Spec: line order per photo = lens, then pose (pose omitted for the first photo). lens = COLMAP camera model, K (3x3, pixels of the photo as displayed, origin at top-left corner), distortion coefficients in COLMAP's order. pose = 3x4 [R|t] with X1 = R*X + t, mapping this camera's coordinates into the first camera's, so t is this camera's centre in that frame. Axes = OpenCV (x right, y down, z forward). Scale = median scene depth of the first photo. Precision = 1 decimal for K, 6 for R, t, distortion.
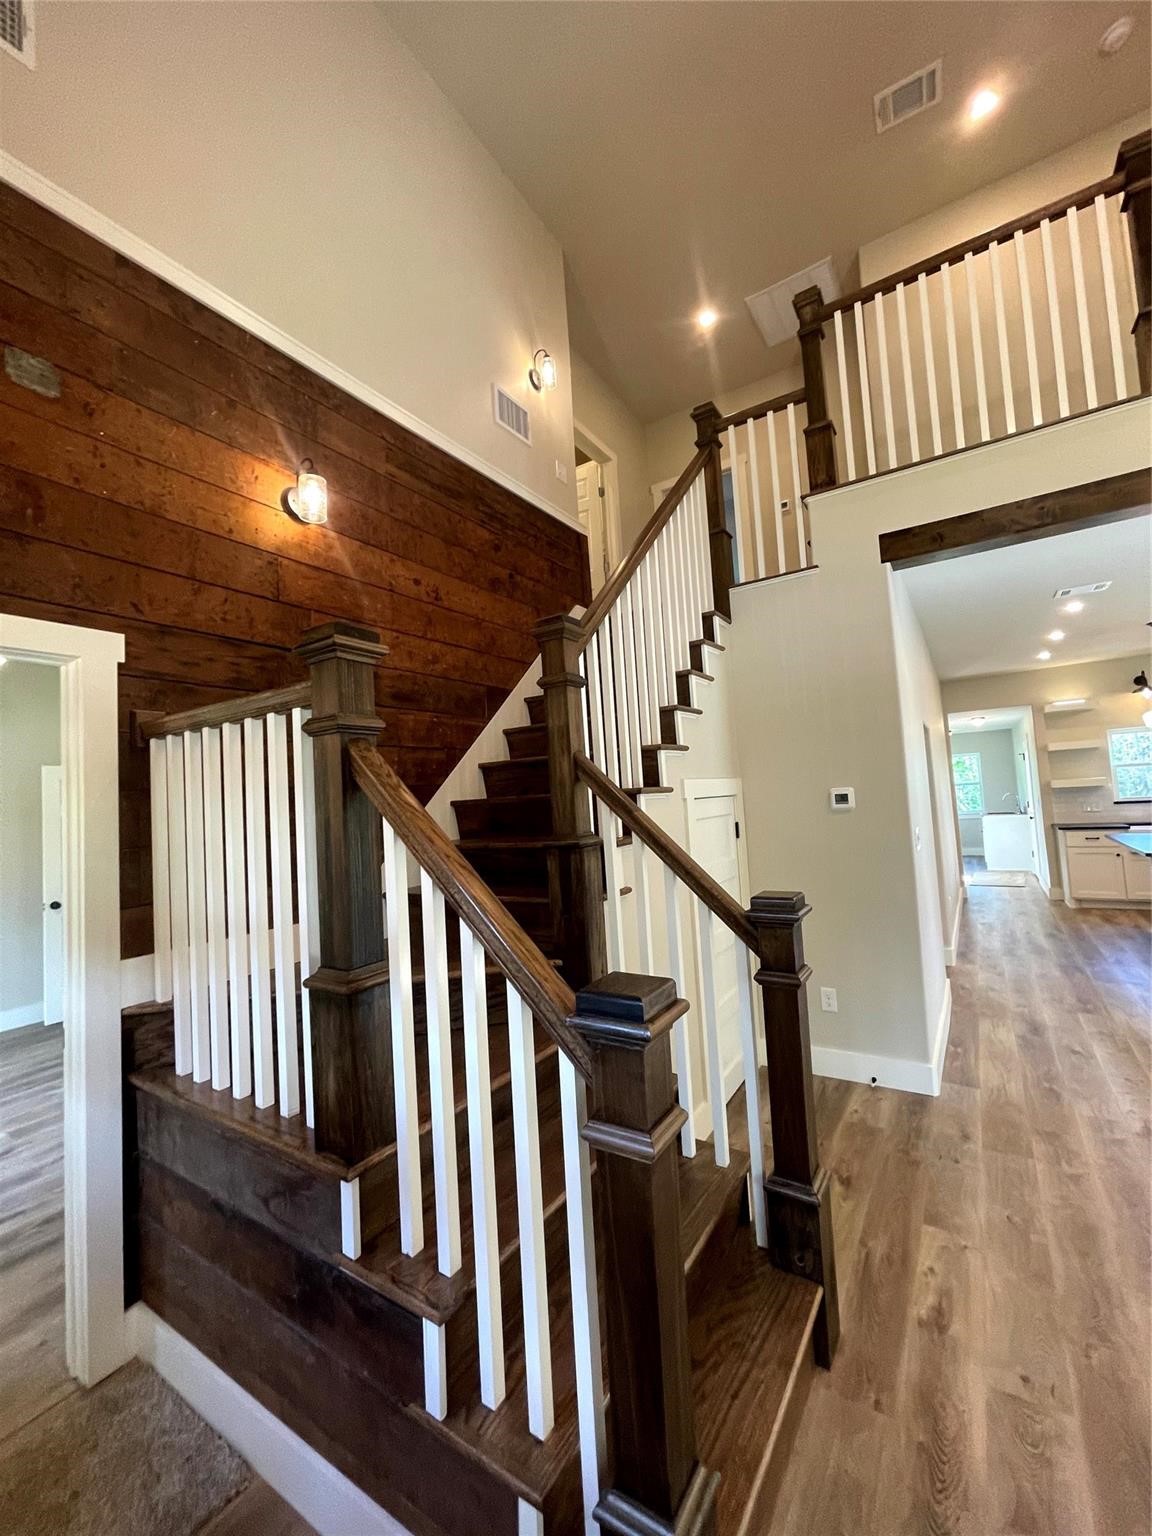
lens RADIAL K [[618.2, 0, 576.2], [0, 618.2, 763.9], [0, 0, 1]] dist [-0.003805, 0.002109]
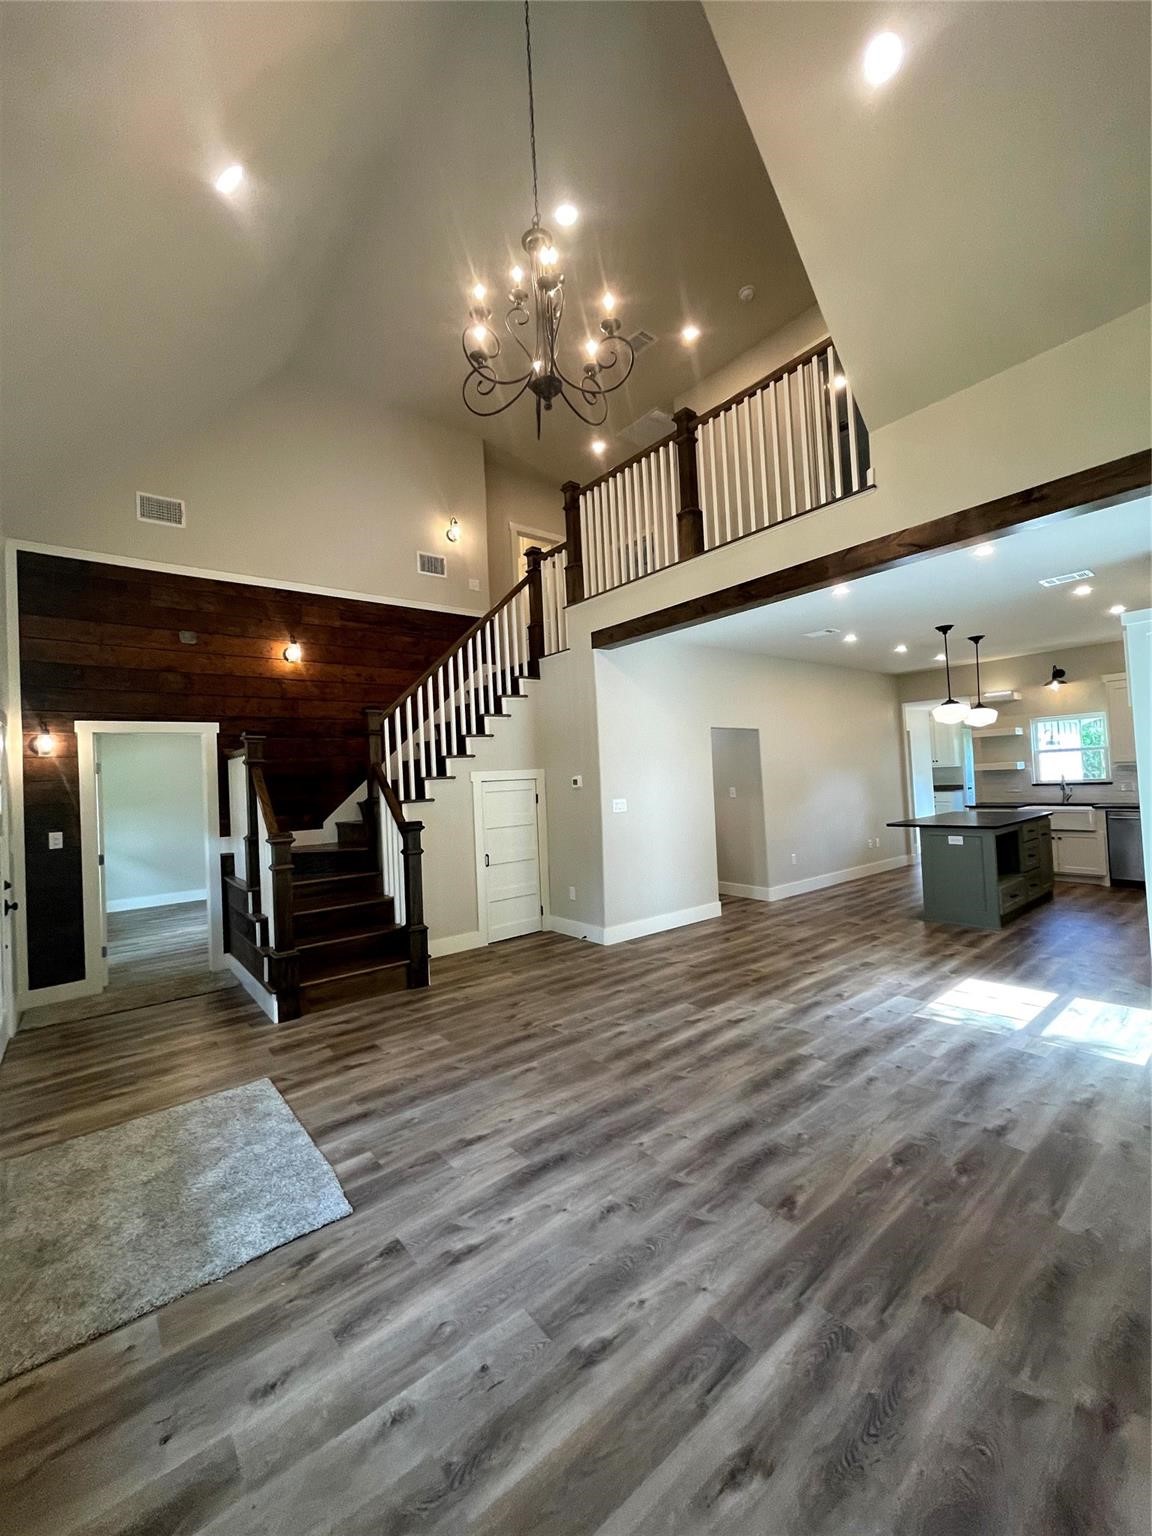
lens RADIAL K [[618.2, 0, 576.3], [0, 618.2, 764.5], [0, 0, 1]] dist [-0.003805, 0.002109]
pose [[0.949417, 0.006145, -0.313958, 1.124120], [0.010603, 0.998611, 0.051609, -0.098212], [0.313839, -0.052328, 0.948033, -0.772754]]
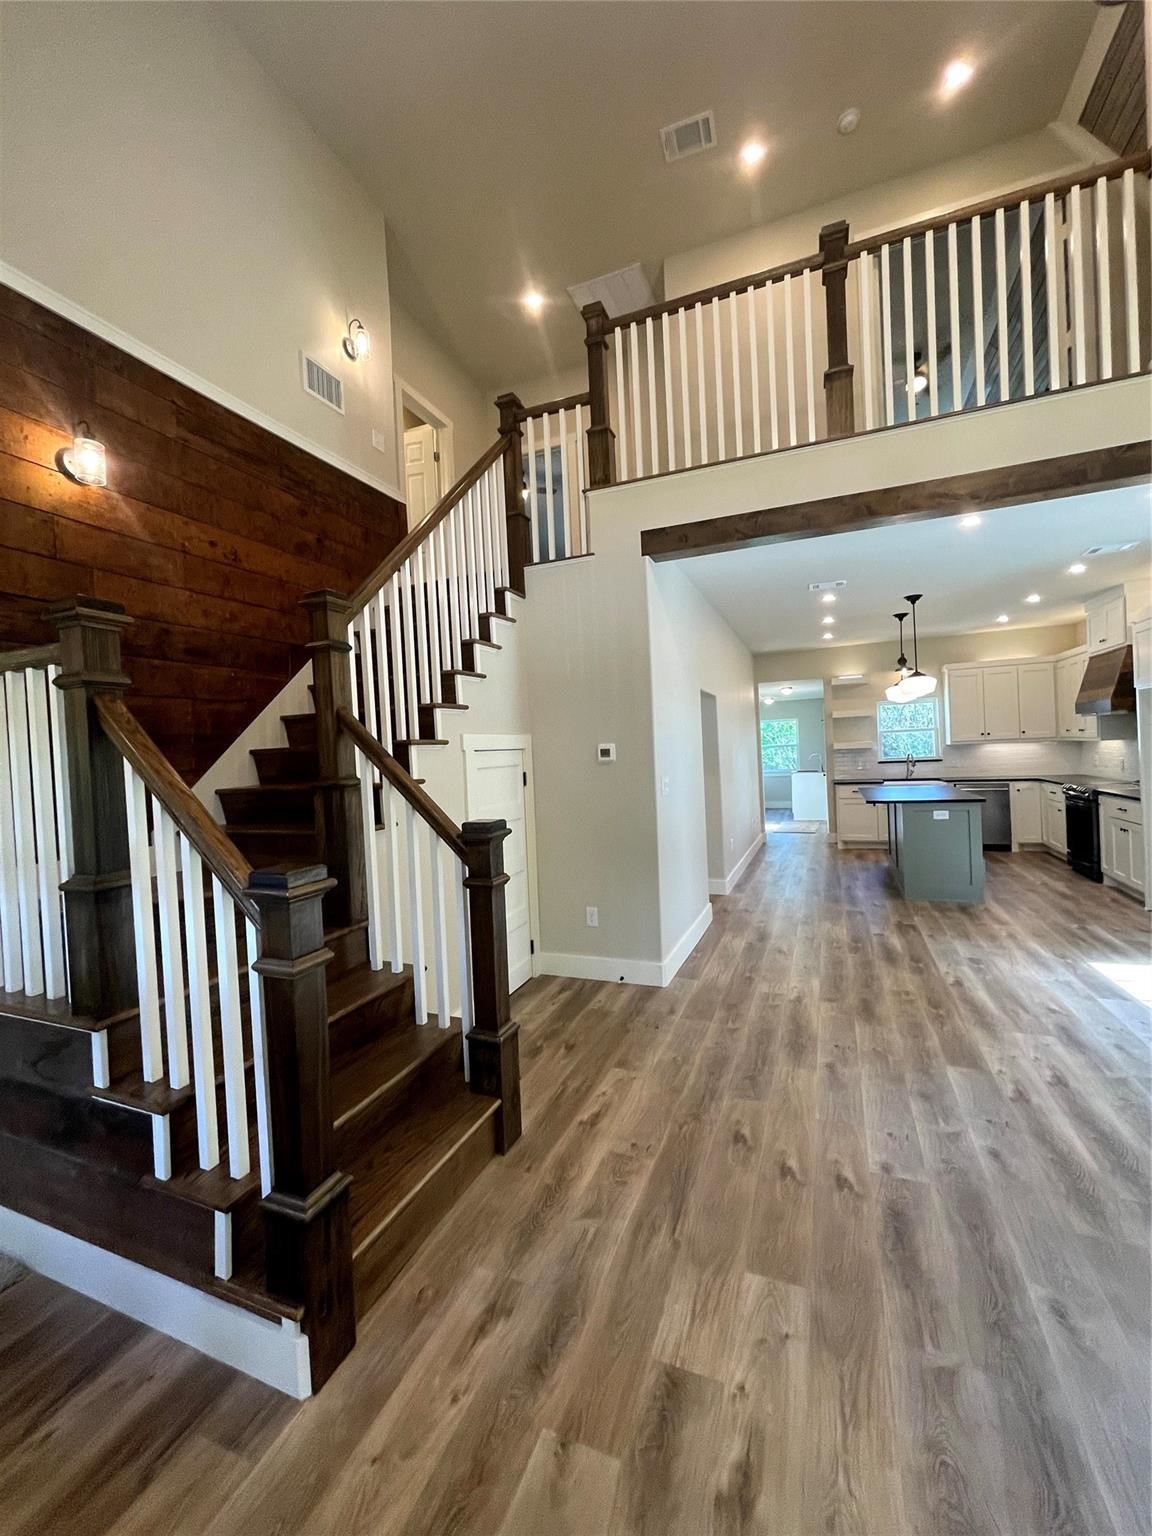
lens RADIAL K [[618.2, 0, 575.6], [0, 618.2, 764.0], [0, 0, 1]] dist [-0.003805, 0.002109]
pose [[0.982422, 0.009906, 0.186412, 0.168538], [-0.022565, 0.997570, 0.065910, 0.000000], [-0.185306, -0.068958, 0.980258, -0.192261]]
